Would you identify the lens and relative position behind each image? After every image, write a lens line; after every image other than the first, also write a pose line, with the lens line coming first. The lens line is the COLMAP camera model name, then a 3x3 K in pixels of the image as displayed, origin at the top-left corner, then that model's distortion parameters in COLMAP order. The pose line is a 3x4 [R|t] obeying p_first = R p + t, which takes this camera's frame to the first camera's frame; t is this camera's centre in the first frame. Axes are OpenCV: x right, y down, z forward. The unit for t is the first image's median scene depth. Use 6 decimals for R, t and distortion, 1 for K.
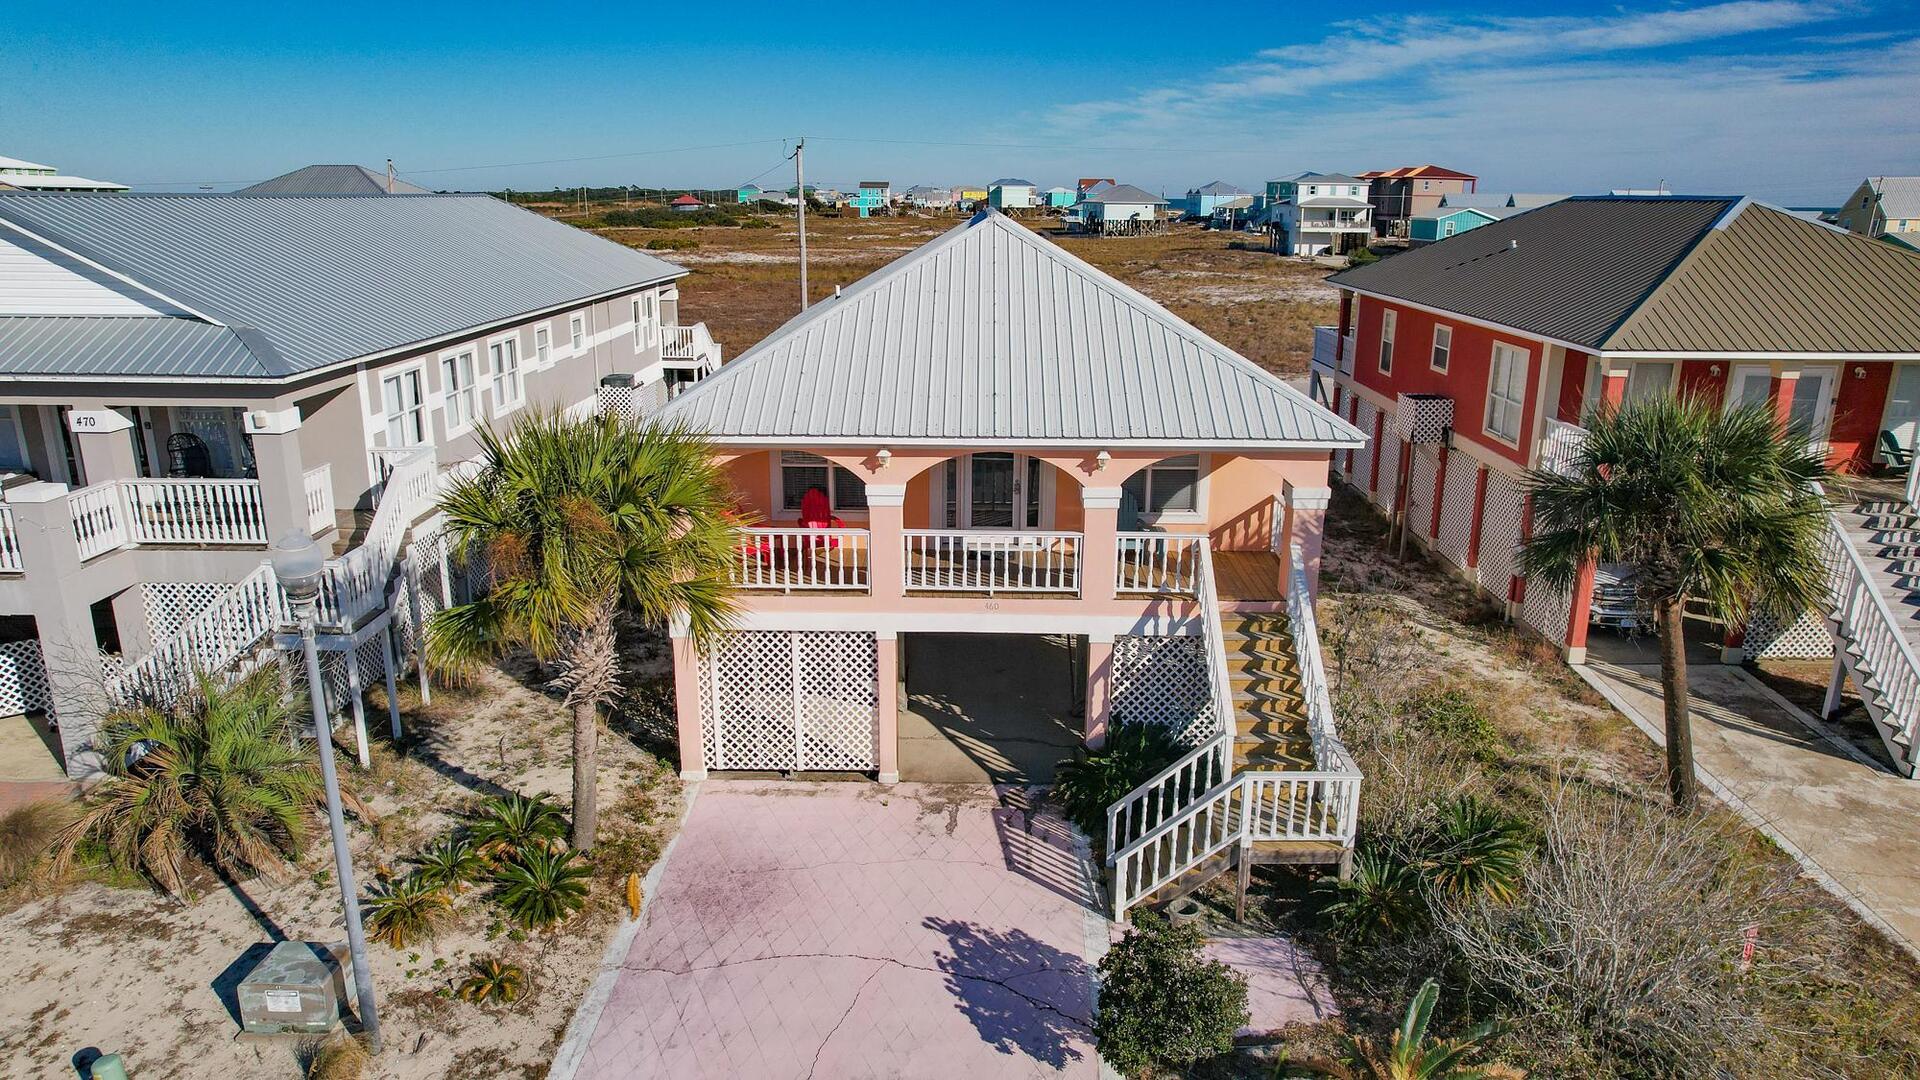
lens RADIAL K [[1230.4, 0, 965.9], [0, 1230.4, 544.6], [0, 0, 1]] dist [-0.050787, -0.000345]
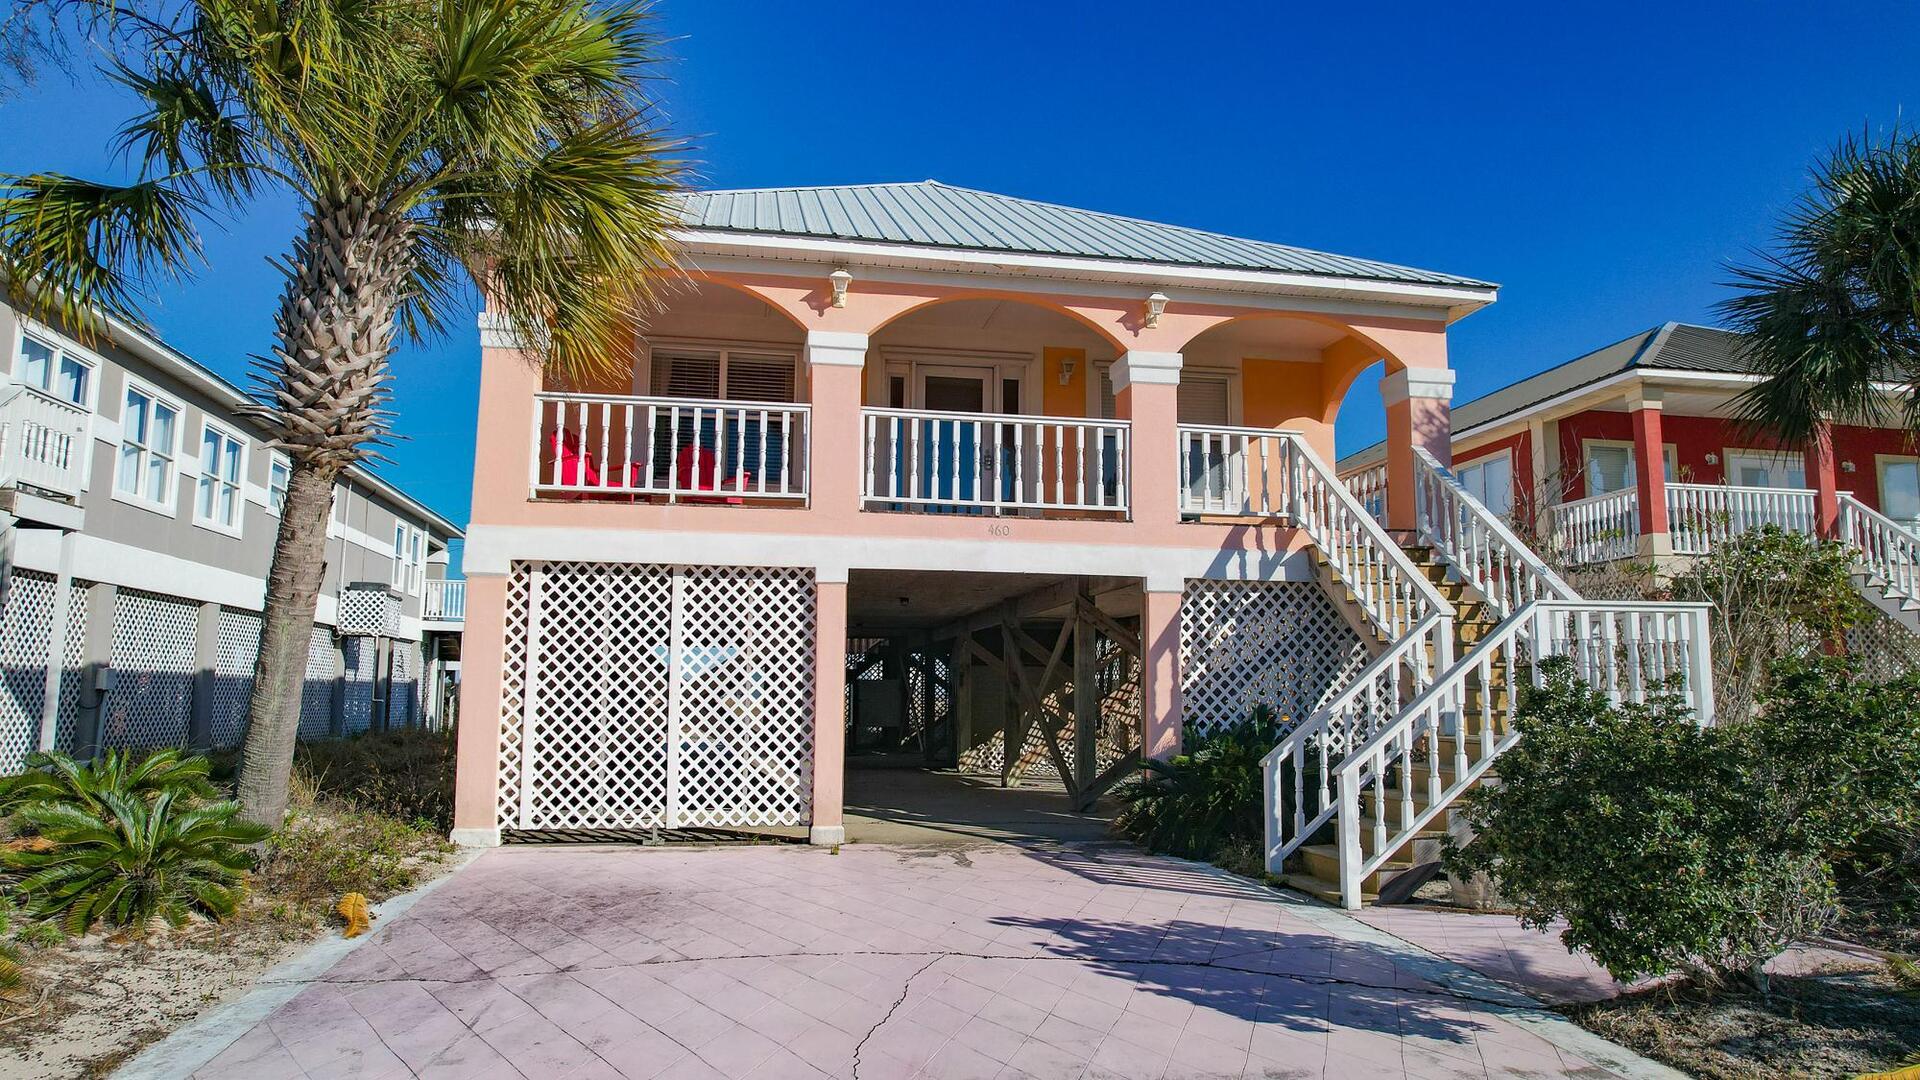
lens RADIAL K [[1230.9, 0, 963.4], [0, 1230.9, 543.8], [0, 0, 1]] dist [-0.079358, 0.071723]
pose [[0.980941, 0.025608, 0.192611, -0.120434], [0.052710, 0.919037, -0.390630, 0.306522], [-0.187020, 0.393338, 0.900172, 0.431068]]
